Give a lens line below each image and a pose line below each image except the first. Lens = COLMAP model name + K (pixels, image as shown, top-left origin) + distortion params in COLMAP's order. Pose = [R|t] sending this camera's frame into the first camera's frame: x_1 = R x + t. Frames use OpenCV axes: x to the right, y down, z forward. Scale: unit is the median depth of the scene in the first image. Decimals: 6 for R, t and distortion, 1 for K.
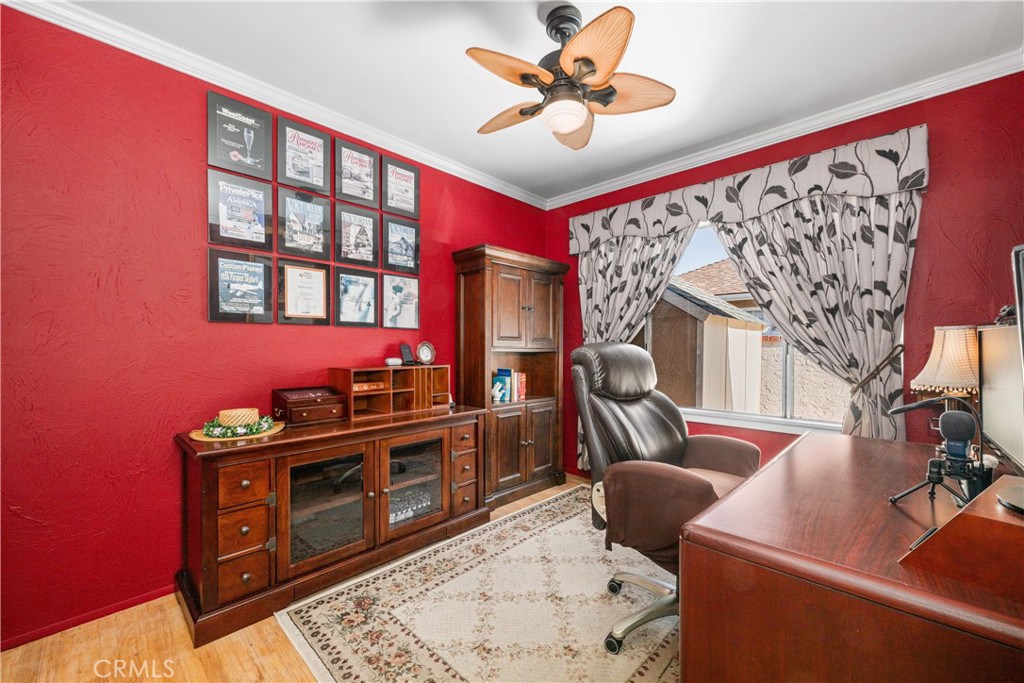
lens RADIAL K [[409.8, 0, 510.3], [0, 409.8, 343.7], [0, 0, 1]] dist [-0.001955, 0.000345]
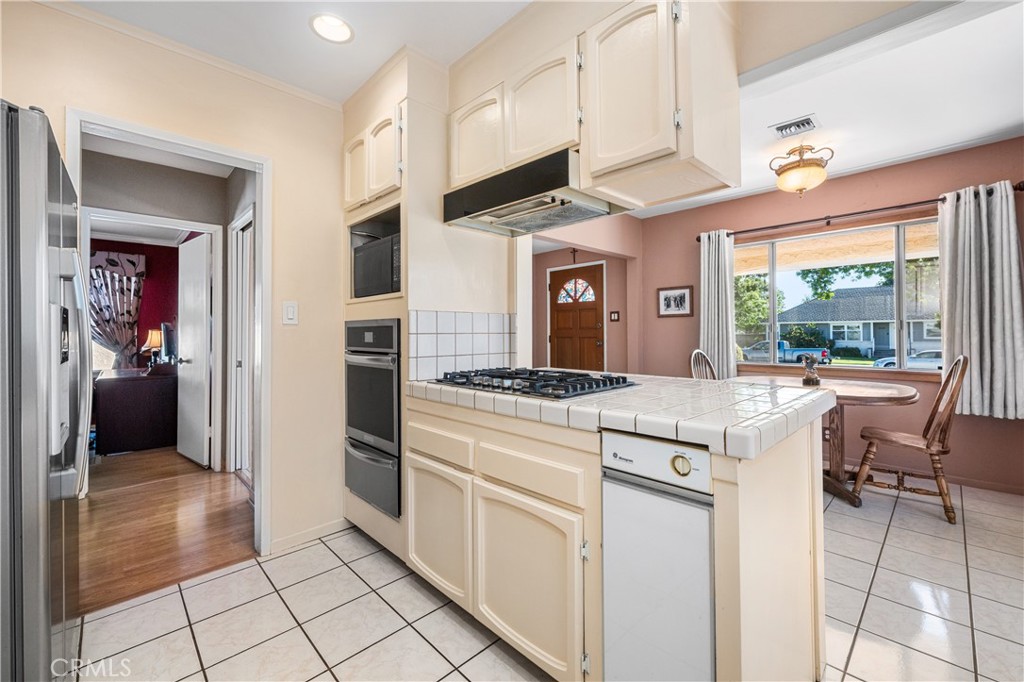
lens RADIAL K [[409.8, 0, 510.2], [0, 409.8, 336.5], [0, 0, 1]] dist [-0.001955, 0.000345]
pose [[0.040100, 0.002197, 0.999193, -1.534065], [0.003880, 0.999990, -0.002354, 0.023578], [-0.999188, 0.003972, 0.040091, -1.466514]]
